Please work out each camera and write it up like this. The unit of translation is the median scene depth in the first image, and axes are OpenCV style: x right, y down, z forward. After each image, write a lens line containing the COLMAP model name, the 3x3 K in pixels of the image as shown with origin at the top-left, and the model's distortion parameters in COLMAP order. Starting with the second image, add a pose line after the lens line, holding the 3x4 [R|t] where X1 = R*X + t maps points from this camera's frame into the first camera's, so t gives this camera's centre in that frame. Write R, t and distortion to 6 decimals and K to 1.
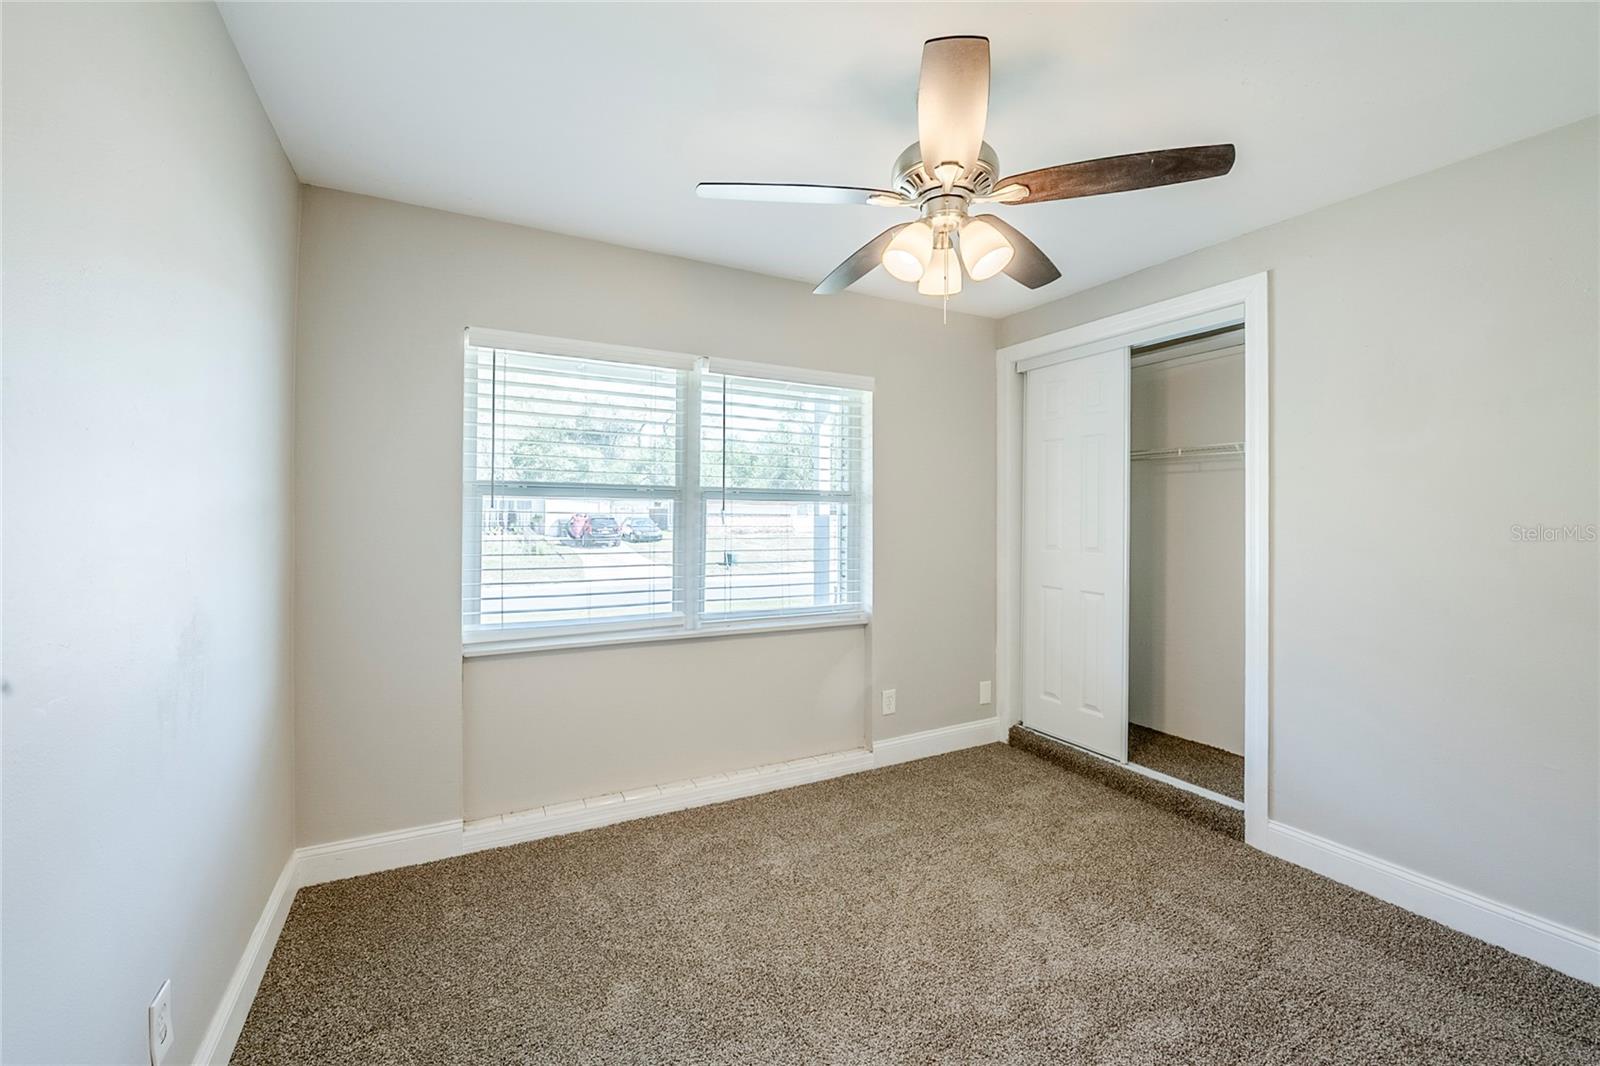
lens RADIAL K [[650.0, 0, 803.7], [0, 650.0, 511.3], [0, 0, 1]] dist [-0.012460, -0.002303]
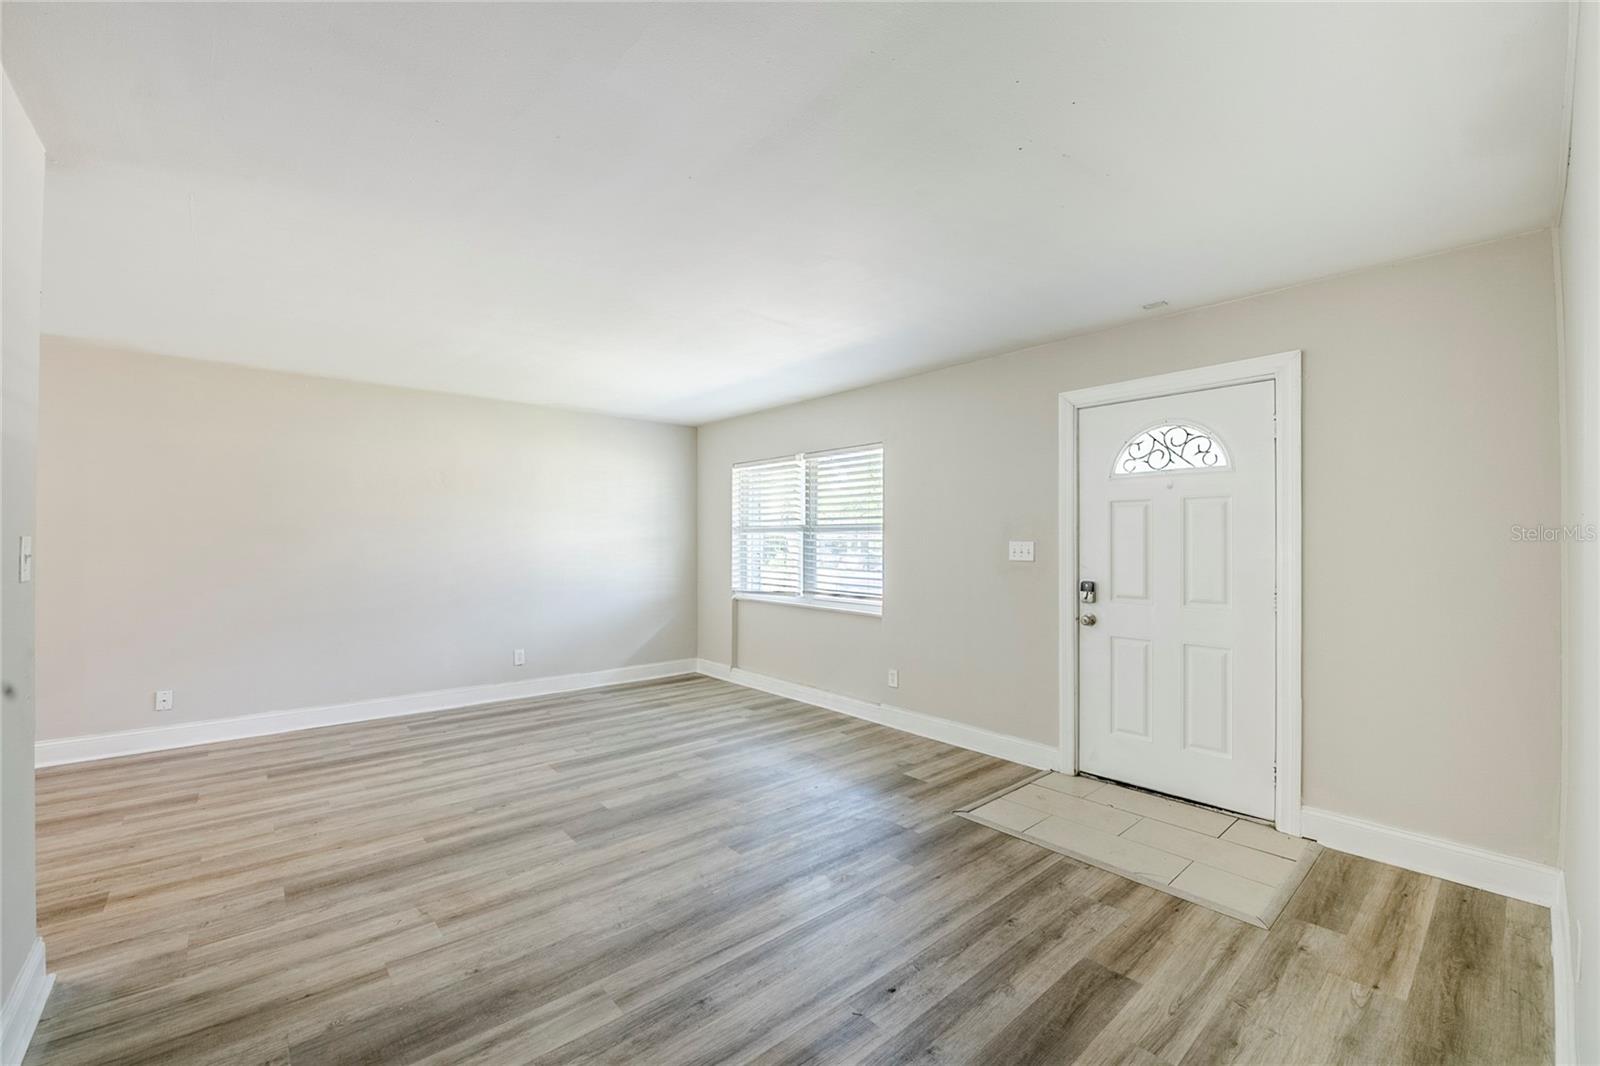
lens RADIAL K [[650.0, 0, 800.8], [0, 650.0, 535.6], [0, 0, 1]] dist [-0.012460, -0.002303]
pose [[0.212364, -0.010333, -0.977136, 1.872921], [0.006806, 0.999935, -0.009095, 0.008877], [0.977167, -0.004719, 0.212421, 0.695769]]
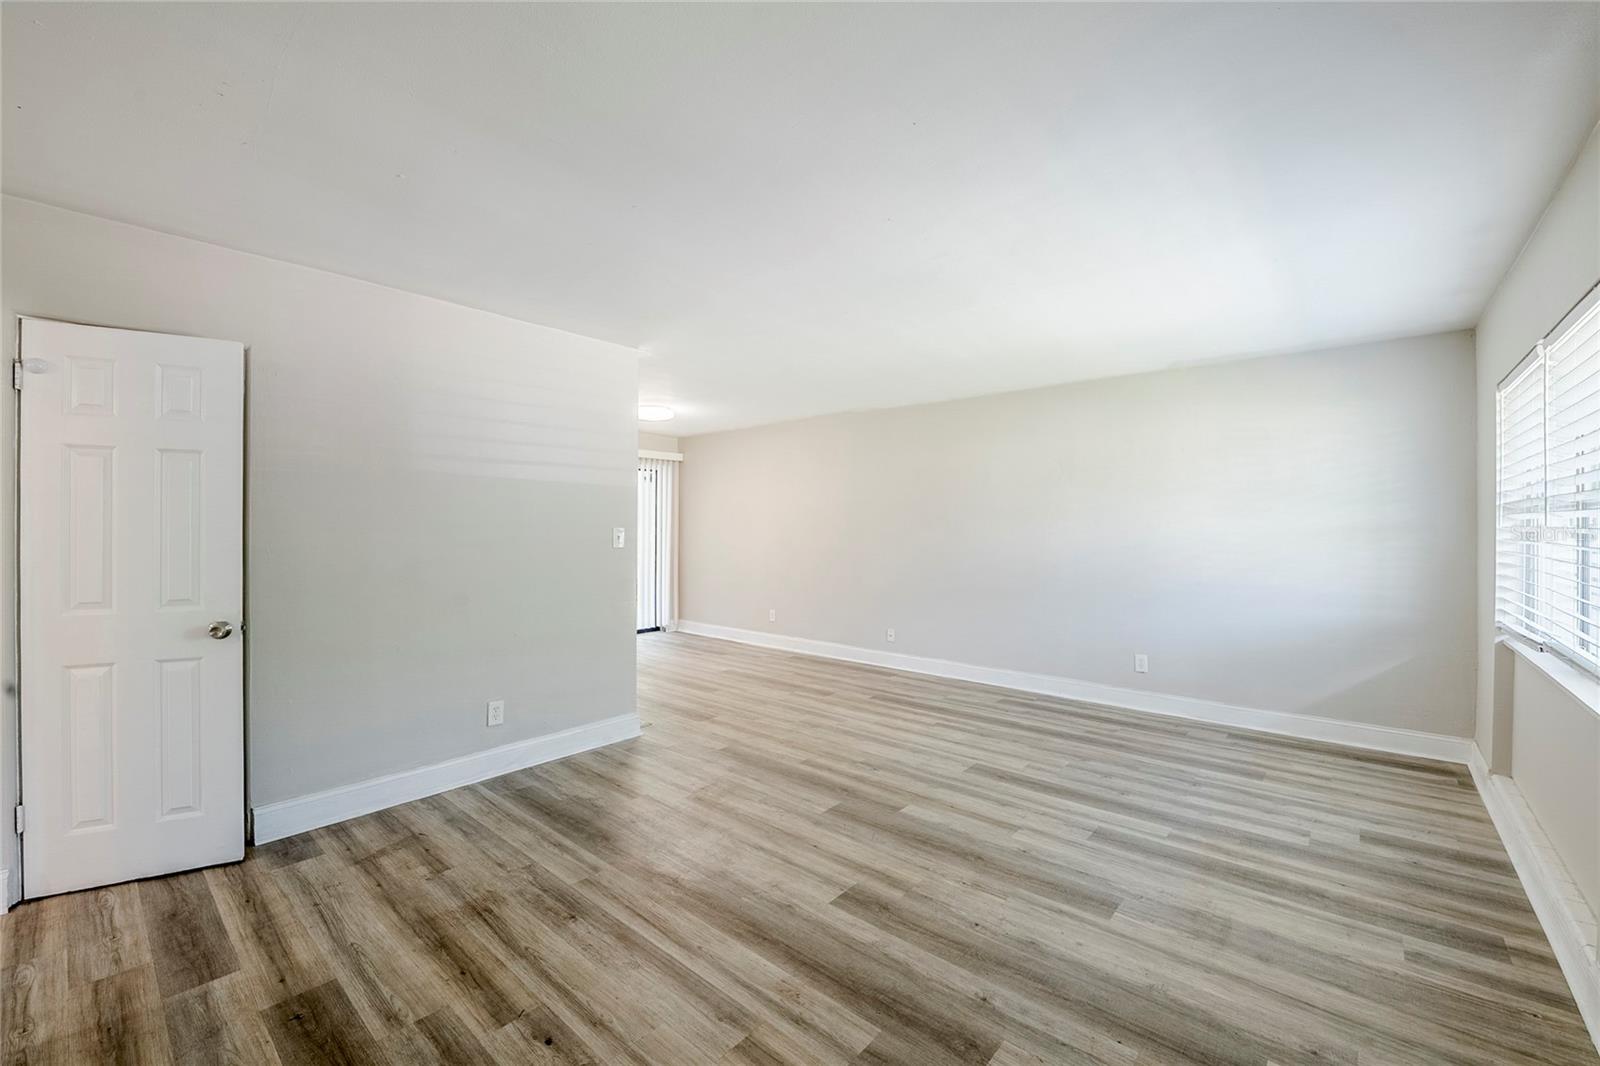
lens RADIAL K [[650.0, 0, 800.5], [0, 650.0, 532.7], [0, 0, 1]] dist [-0.012460, -0.002303]
pose [[-0.938534, -0.002165, -0.345181, 1.162531], [-0.001737, 0.999997, -0.001550, 0.011791], [0.345183, -0.000855, -0.938535, 1.636157]]
